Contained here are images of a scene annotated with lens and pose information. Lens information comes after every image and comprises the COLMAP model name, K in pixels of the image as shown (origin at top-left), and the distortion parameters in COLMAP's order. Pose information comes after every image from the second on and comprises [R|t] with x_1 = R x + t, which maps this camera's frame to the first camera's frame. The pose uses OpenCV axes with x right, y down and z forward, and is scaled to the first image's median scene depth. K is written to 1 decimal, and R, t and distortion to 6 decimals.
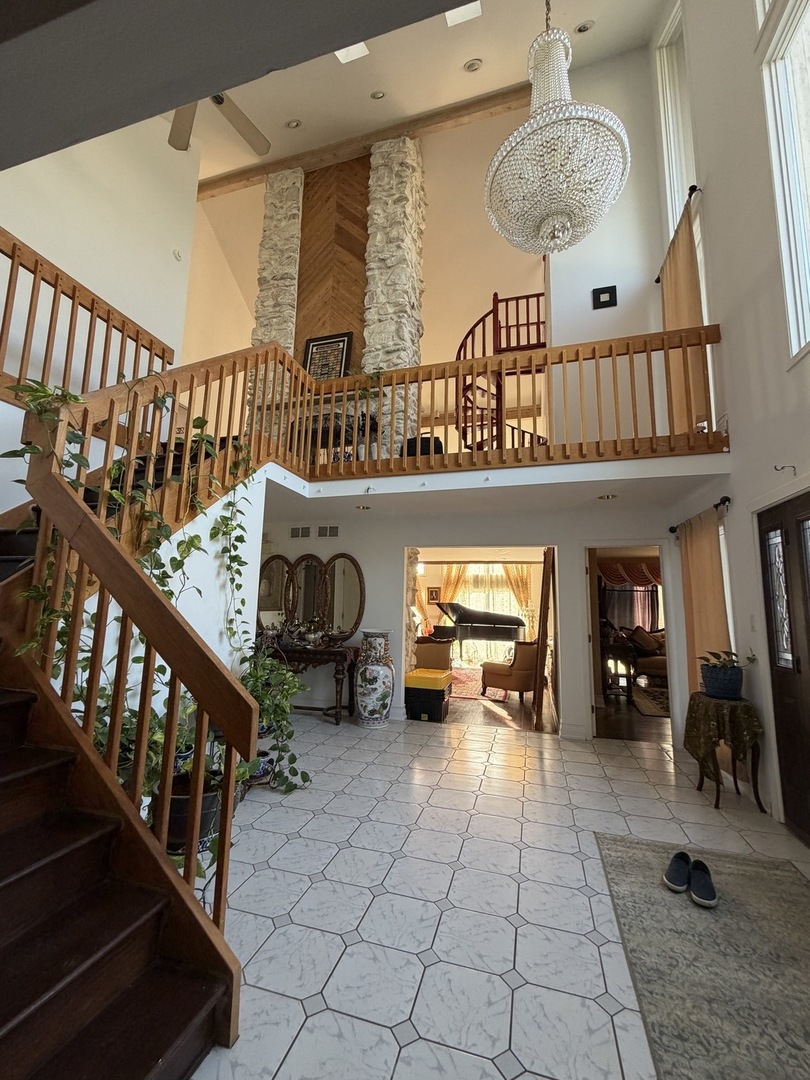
lens RADIAL K [[430.7, 0, 405.0], [0, 430.7, 540.0], [0, 0, 1]] dist [-0.000084, 0.000246]
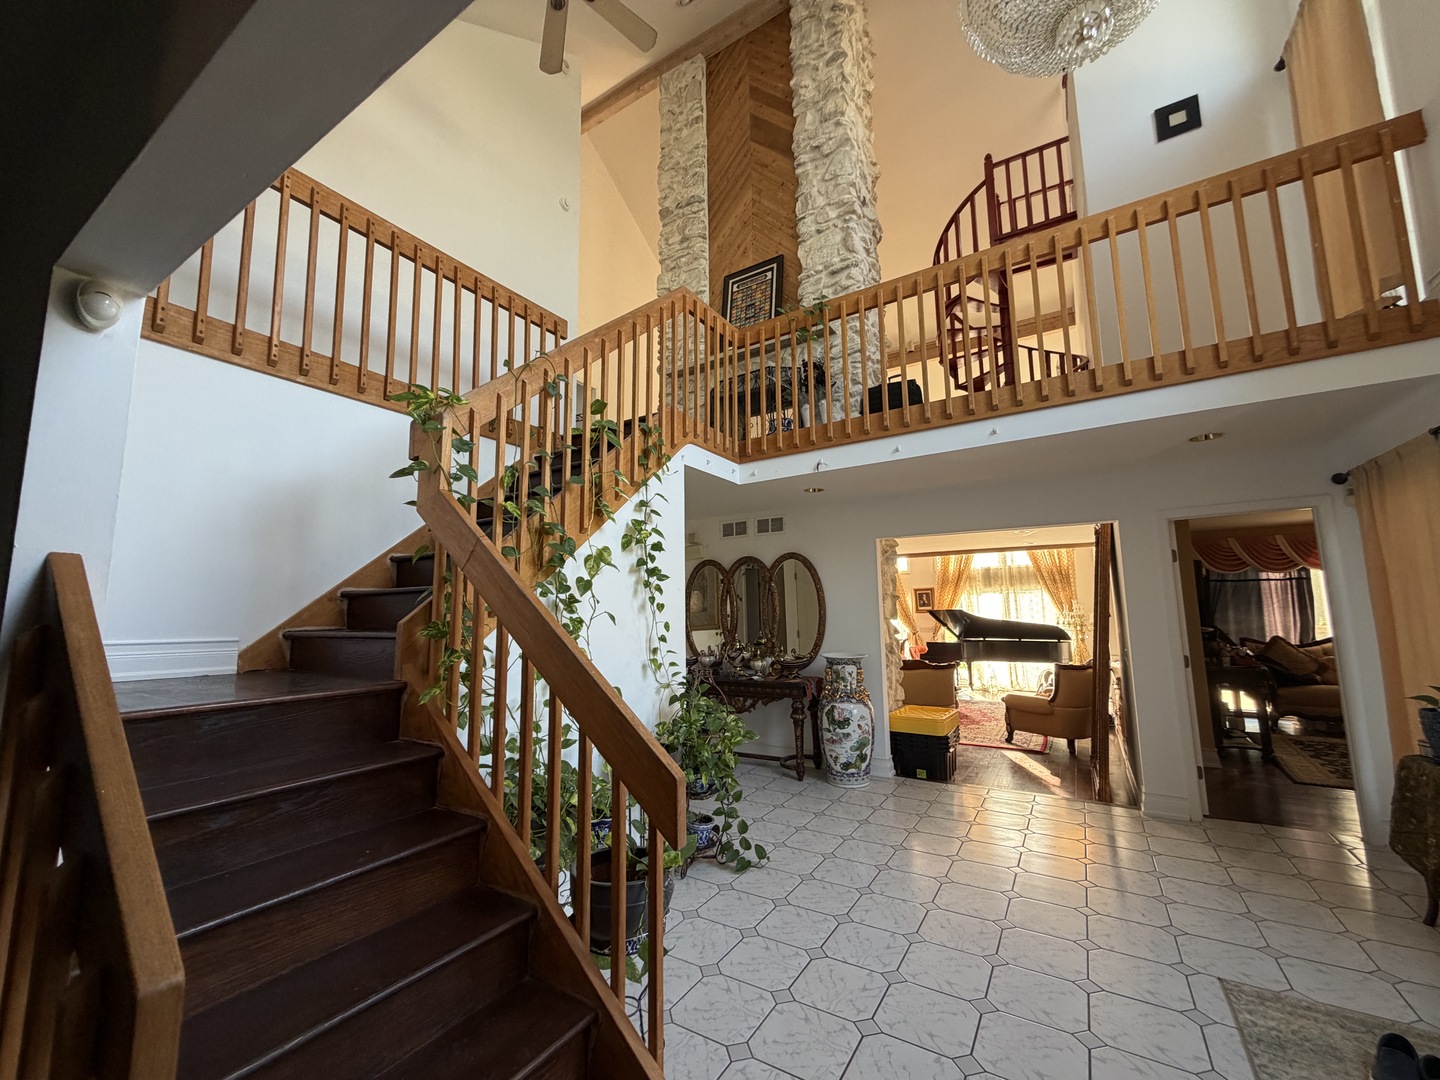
lens RADIAL K [[566.8, 0, 722.2], [0, 566.8, 540.0], [0, 0, 1]] dist [-0.001150, 0.000427]
pose [[0.961611, -0.068849, -0.265639, 0.004326], [0.073380, 0.997278, 0.007160, -0.008099], [0.264423, -0.026378, 0.964046, 0.019508]]
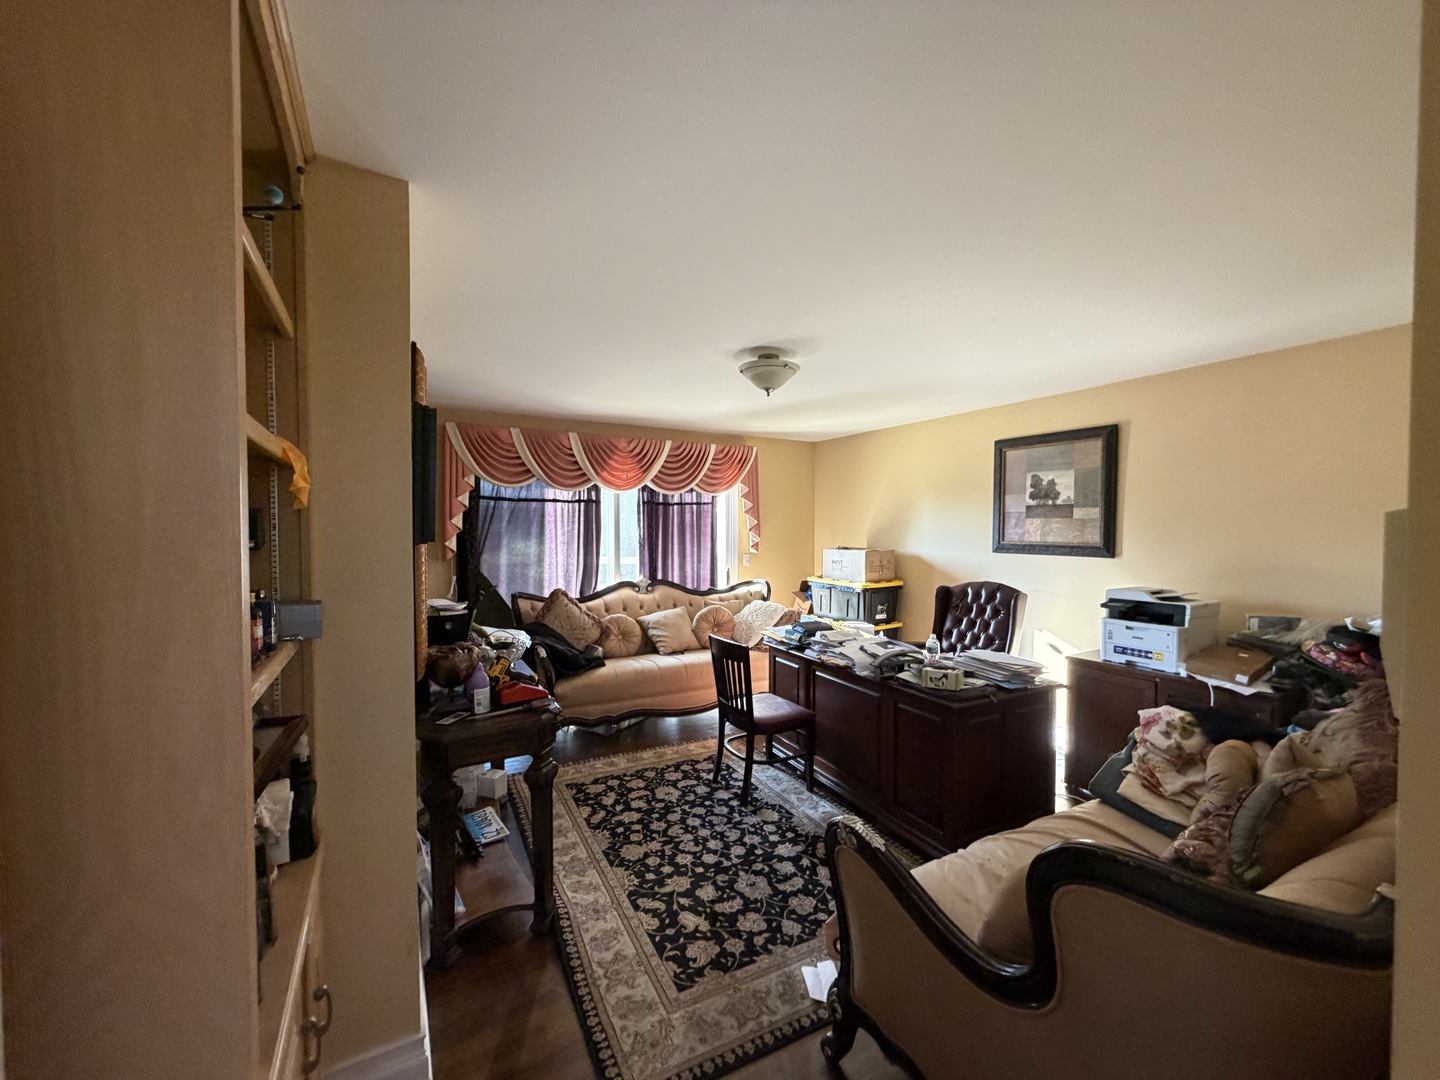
lens RADIAL K [[574.2, 0, 715.4], [0, 574.2, 543.8], [0, 0, 1]] dist [-0.000084, 0.000246]
pose [[0.693138, -0.037321, 0.719838, 0.795036], [-0.087392, 0.986940, 0.135320, 0.225897], [-0.715488, -0.156704, 0.680824, 1.629318]]
